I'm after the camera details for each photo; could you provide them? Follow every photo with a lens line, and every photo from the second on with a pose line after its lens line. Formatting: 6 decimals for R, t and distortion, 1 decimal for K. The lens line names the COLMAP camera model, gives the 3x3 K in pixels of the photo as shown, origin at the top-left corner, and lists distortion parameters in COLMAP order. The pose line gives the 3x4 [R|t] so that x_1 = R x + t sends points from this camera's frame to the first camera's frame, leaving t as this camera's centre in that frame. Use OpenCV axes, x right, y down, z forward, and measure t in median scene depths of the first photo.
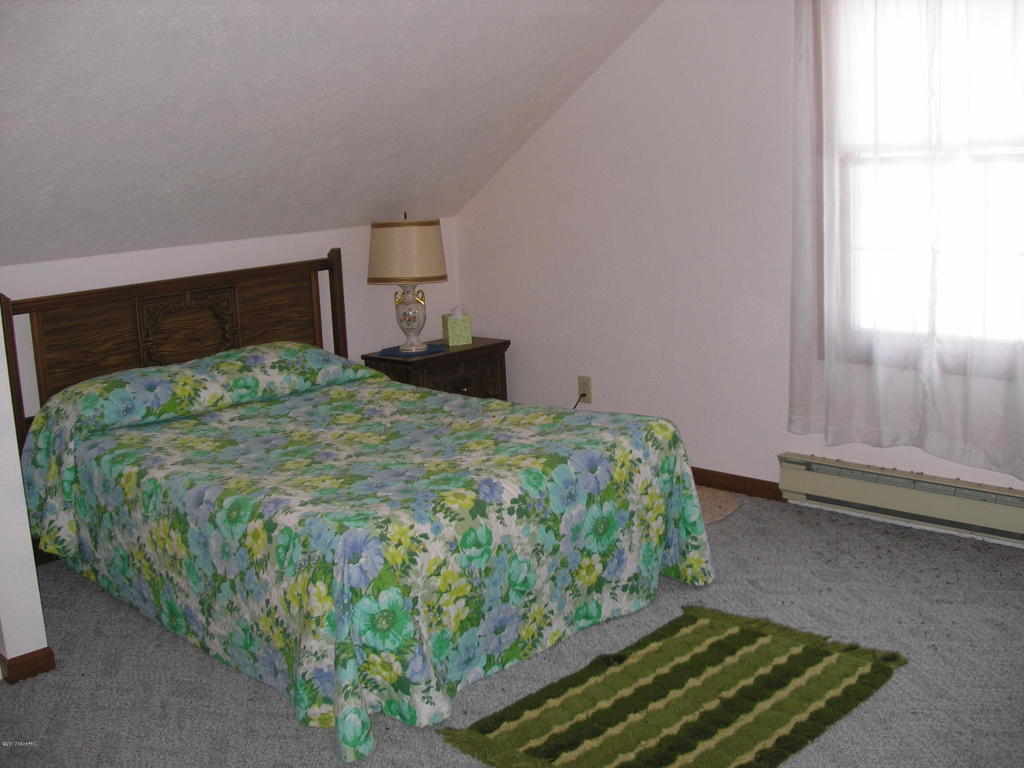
lens RADIAL K [[1135.3, 0, 507.0], [0, 1135.3, 380.5], [0, 0, 1]] dist [-0.203178, 0.145863]
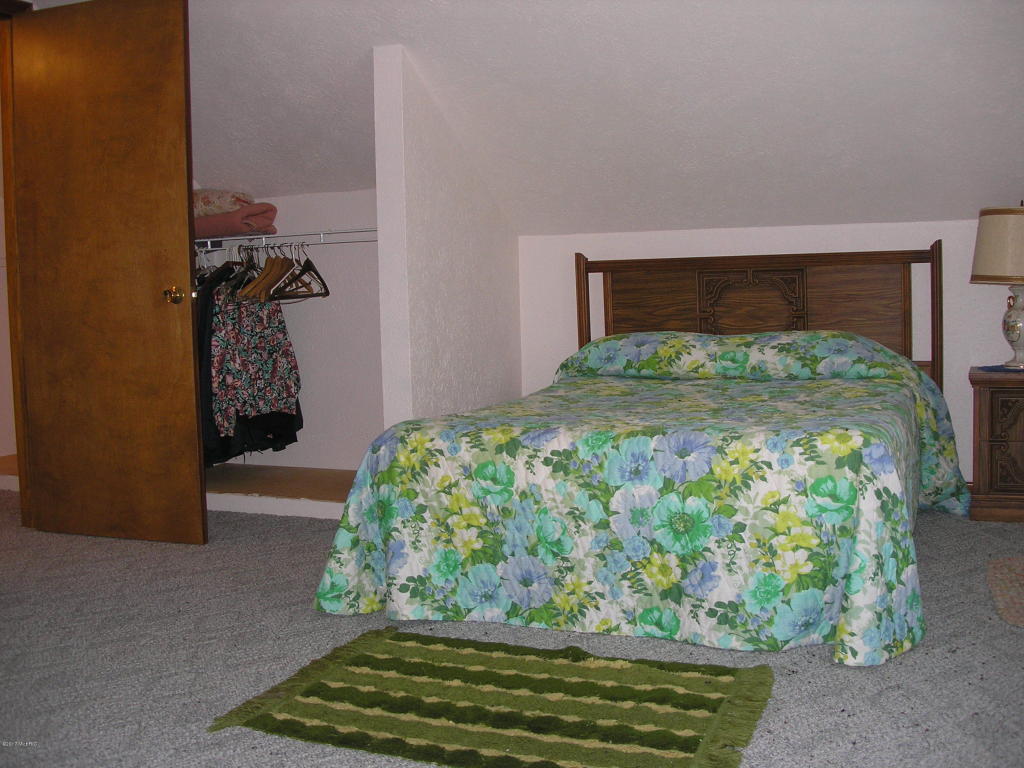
lens RADIAL K [[1135.3, 0, 507.0], [0, 1135.3, 380.5], [0, 0, 1]] dist [-0.203178, 0.145863]
pose [[0.354212, 0.116350, -0.927899, 0.795505], [-0.170213, 0.983677, 0.058367, -0.001274], [0.919544, 0.137266, 0.368235, 0.558721]]
